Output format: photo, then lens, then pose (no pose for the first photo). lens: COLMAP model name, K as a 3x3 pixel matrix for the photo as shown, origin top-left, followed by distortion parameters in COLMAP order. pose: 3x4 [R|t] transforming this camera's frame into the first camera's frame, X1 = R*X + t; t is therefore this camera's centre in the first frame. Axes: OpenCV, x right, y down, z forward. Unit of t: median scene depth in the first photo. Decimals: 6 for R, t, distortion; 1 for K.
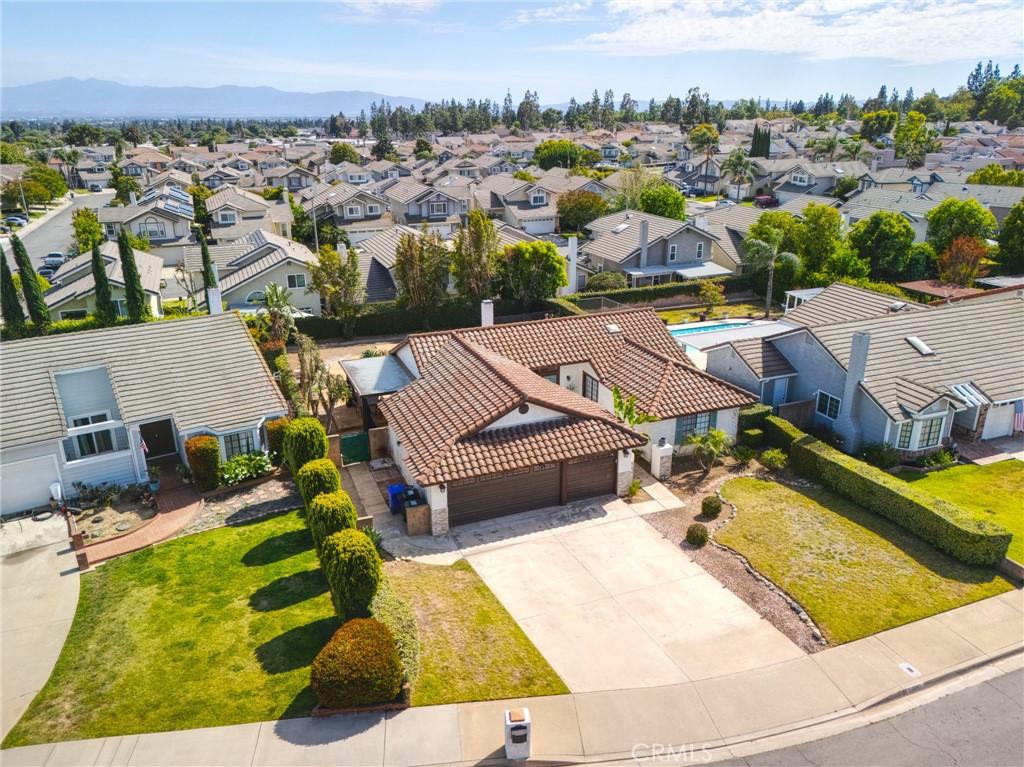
lens RADIAL K [[762.3, 0, 512.0], [0, 762.3, 383.5], [0, 0, 1]] dist [0.085110, -0.096410]
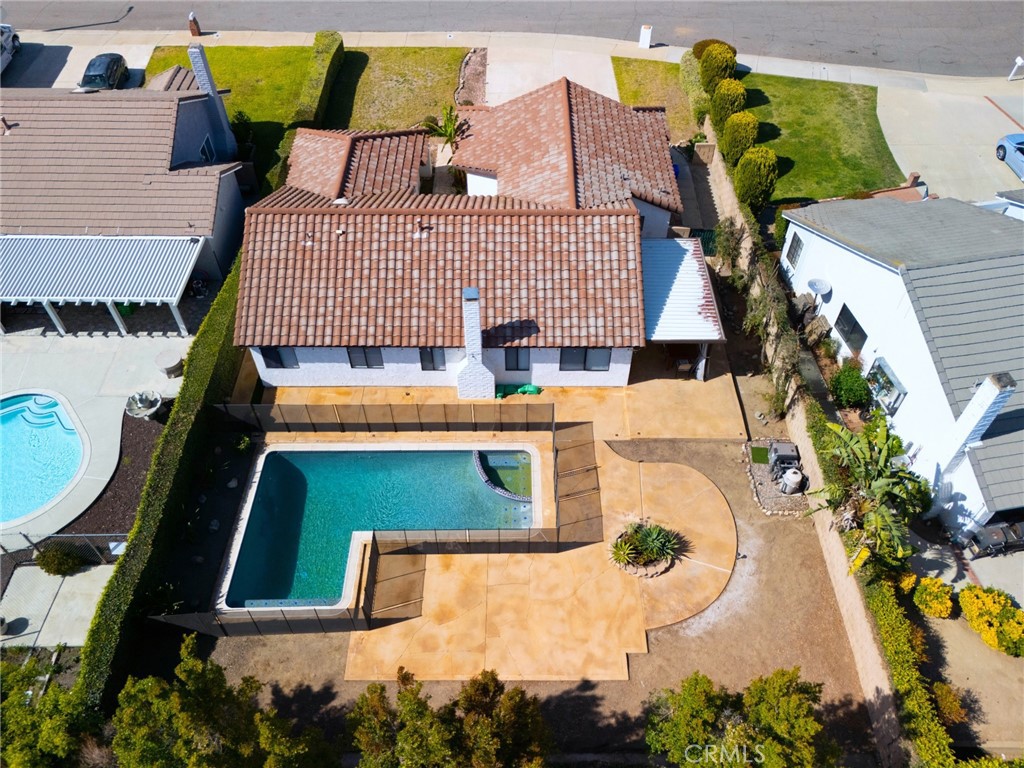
lens RADIAL K [[725.7, 0, 508.2], [0, 725.7, 406.7], [0, 0, 1]] dist [0.082325, -0.070803]
pose [[-0.925414, -0.289962, 0.243988, -0.250449], [0.138894, 0.339513, 0.930290, -0.687074], [-0.352586, 0.894792, -0.273916, 1.460441]]
